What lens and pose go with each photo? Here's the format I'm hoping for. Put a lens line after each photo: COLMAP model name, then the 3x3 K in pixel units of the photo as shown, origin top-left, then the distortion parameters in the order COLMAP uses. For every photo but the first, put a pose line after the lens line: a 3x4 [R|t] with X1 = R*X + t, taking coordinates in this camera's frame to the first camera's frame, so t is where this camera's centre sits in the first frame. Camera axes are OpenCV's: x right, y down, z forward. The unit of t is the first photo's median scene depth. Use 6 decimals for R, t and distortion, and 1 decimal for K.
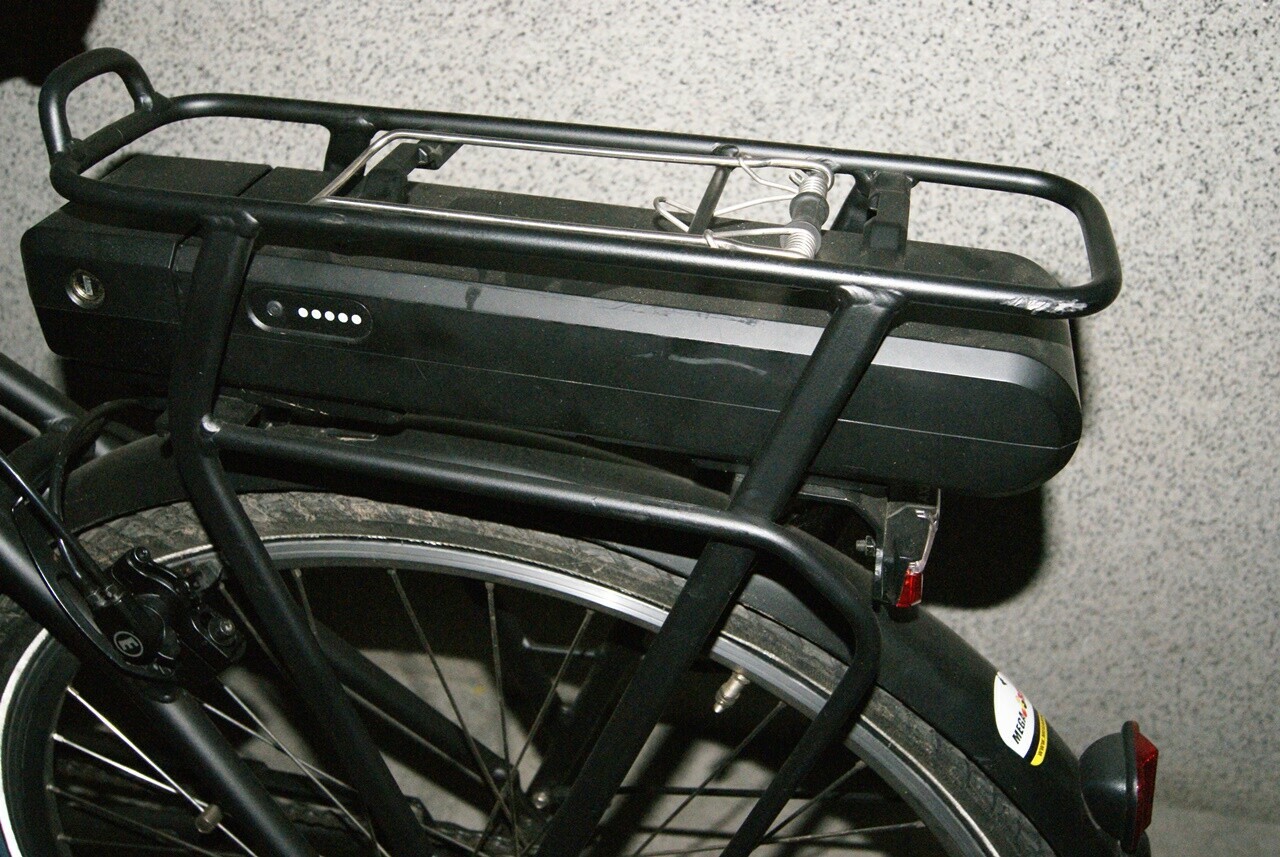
lens RADIAL K [[1314.1, 0, 640.0], [0, 1314.1, 428.5], [0, 0, 1]] dist [-0.017239, 0.017951]
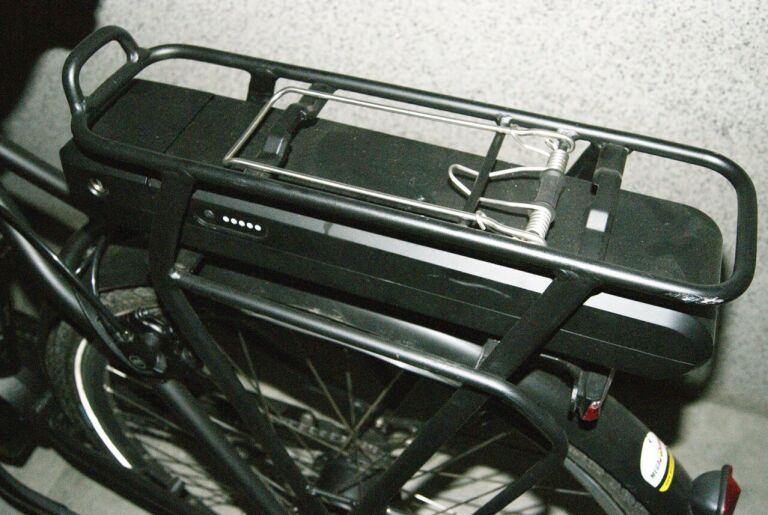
lens RADIAL K [[785.7, 0, 384.0], [0, 785.7, 257.5], [0, 0, 1]] dist [-0.034094, 0.009498]
pose [[0.990187, 0.082906, -0.112500, 0.040139], [-0.052356, 0.966464, 0.251407, -0.255741], [0.129571, -0.243049, 0.961321, 0.079855]]
